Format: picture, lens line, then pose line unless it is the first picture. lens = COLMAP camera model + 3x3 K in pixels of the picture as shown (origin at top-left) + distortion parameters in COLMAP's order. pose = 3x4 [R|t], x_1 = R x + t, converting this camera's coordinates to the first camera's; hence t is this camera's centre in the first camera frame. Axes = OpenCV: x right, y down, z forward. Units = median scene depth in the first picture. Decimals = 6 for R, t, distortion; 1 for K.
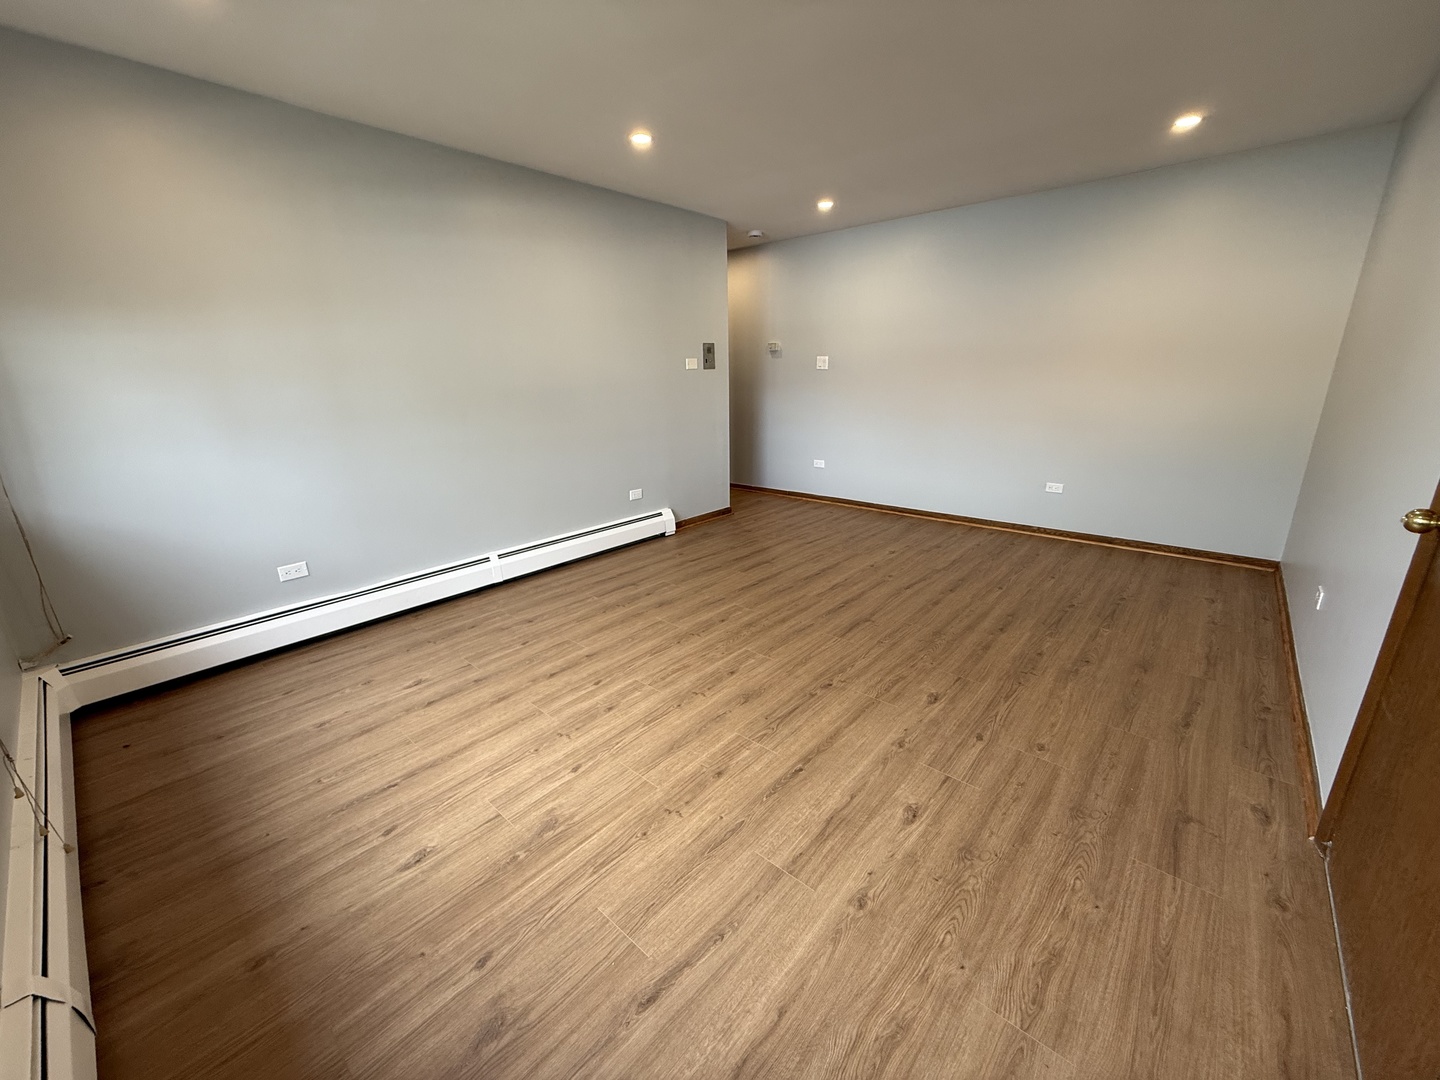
lens RADIAL K [[567.8, 0, 720.0], [0, 567.8, 540.0], [0, 0, 1]] dist [-0.001009, -0.000066]
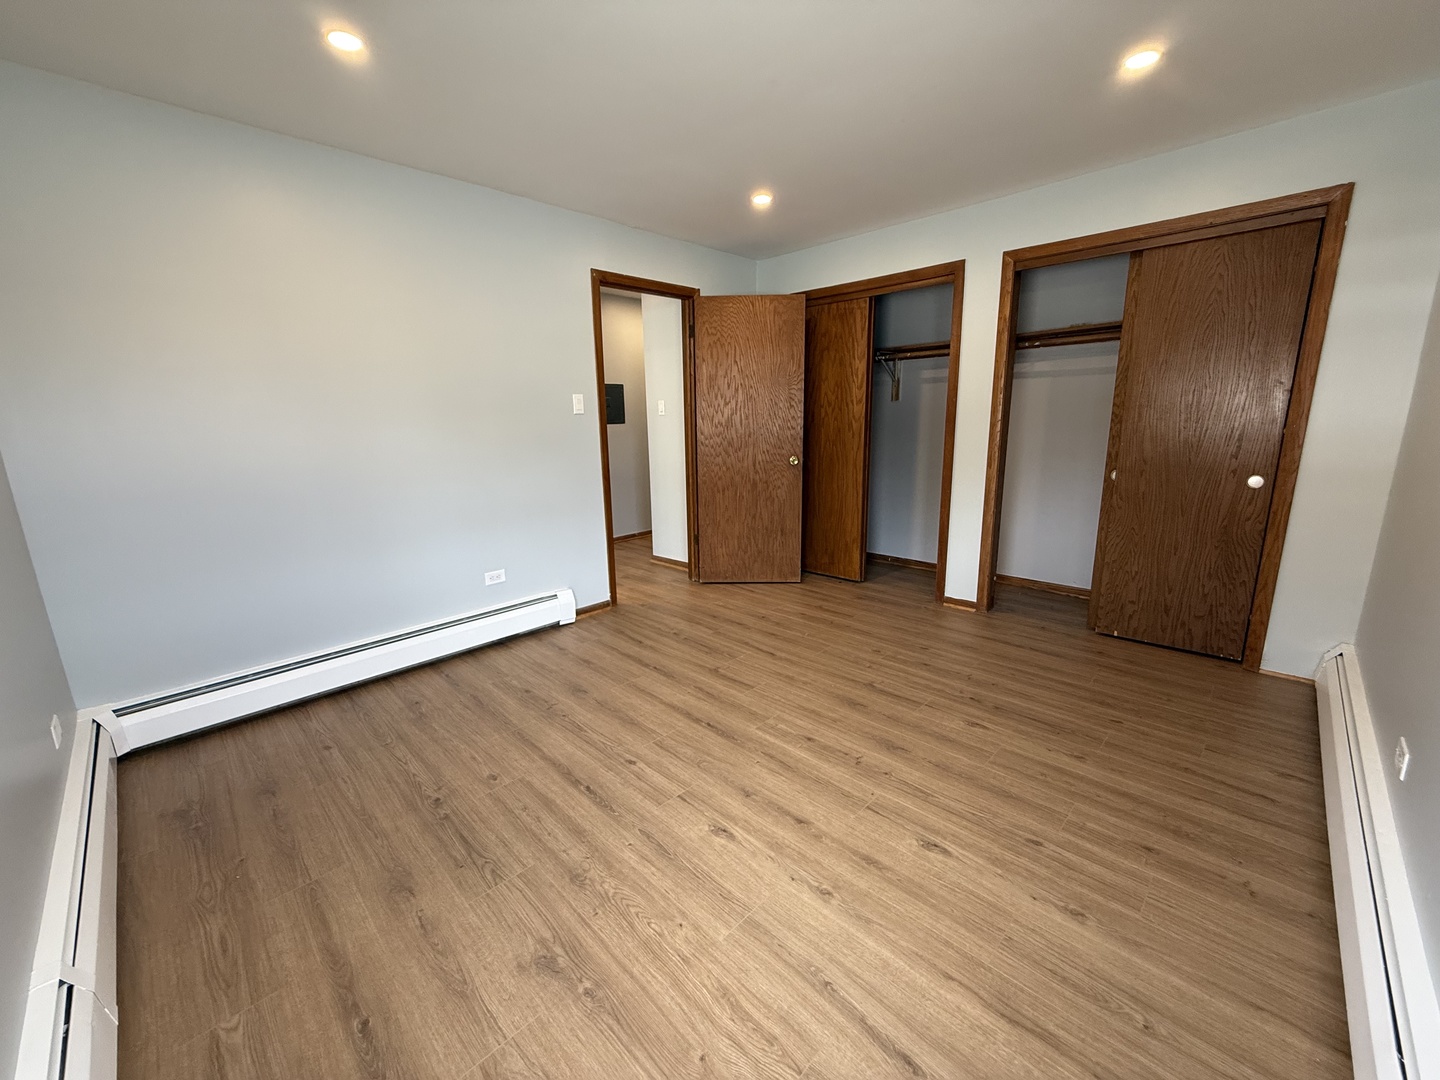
lens RADIAL K [[572.0, 0, 714.2], [0, 572.0, 538.7], [0, 0, 1]] dist [-0.000907, 0.000264]
pose [[0.062725, -0.200272, 0.977730, -0.591265], [0.307620, 0.935842, 0.171957, -0.169471], [-0.949440, 0.289983, 0.120309, 0.624064]]
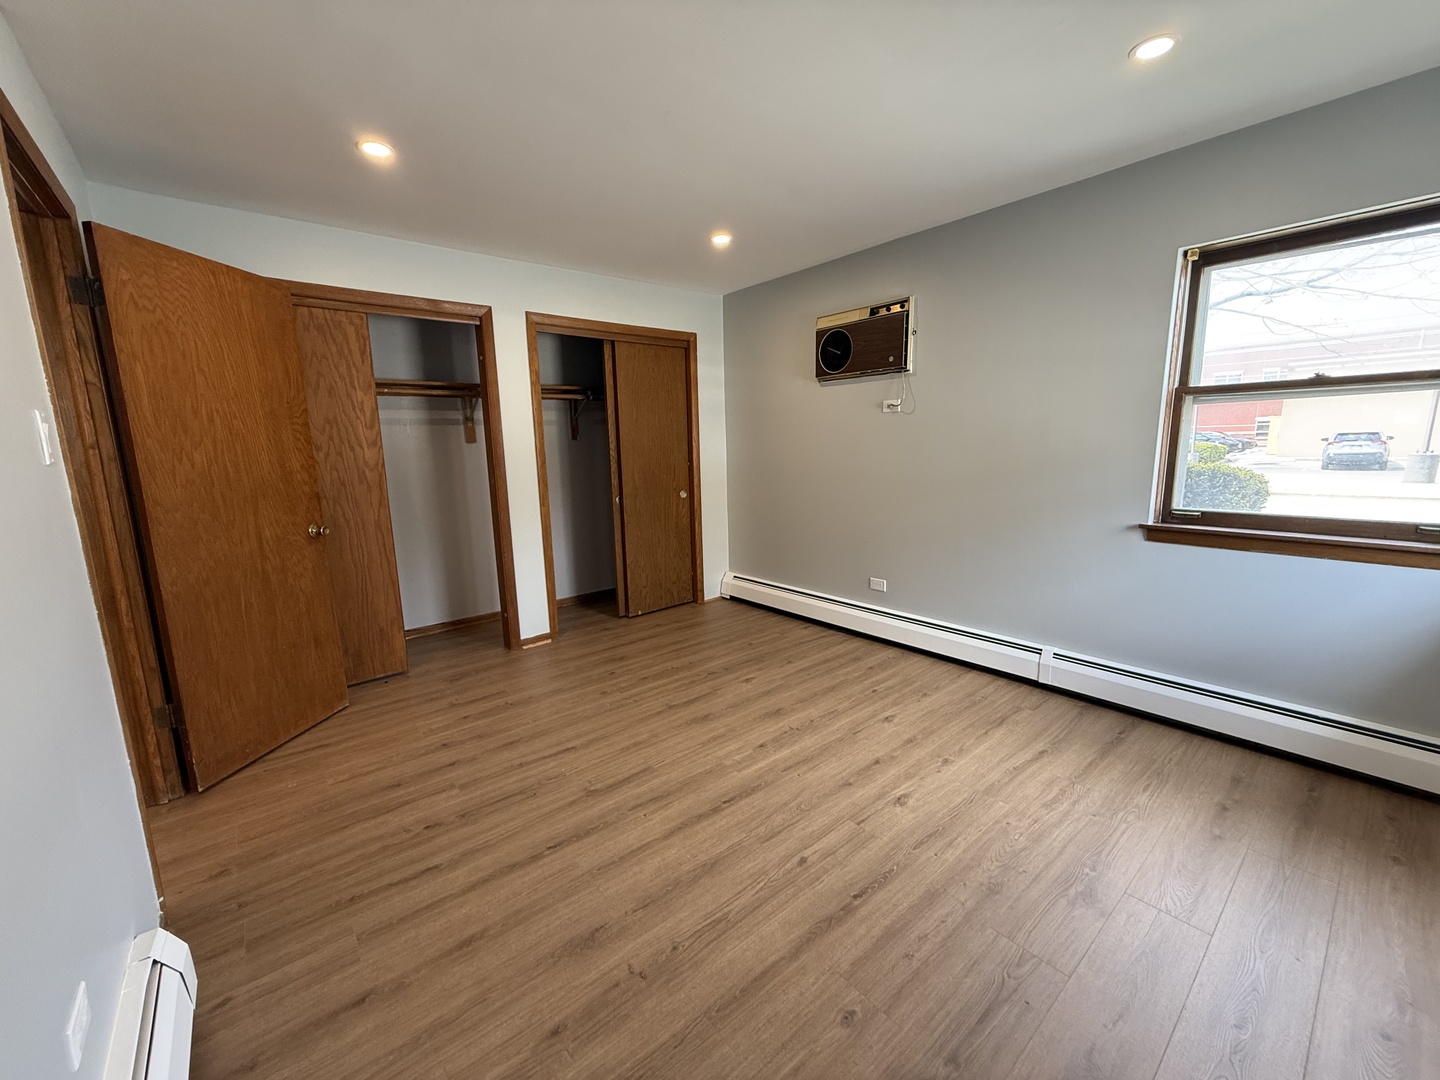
lens RADIAL K [[572.0, 0, 714.2], [0, 572.0, 538.7], [0, 0, 1]] dist [-0.000907, 0.000264]
pose [[-0.986713, 0.008953, 0.162224, 1.042558], [0.080151, 0.895345, 0.438102, -0.741476], [-0.141324, 0.445284, -0.884166, 2.336658]]
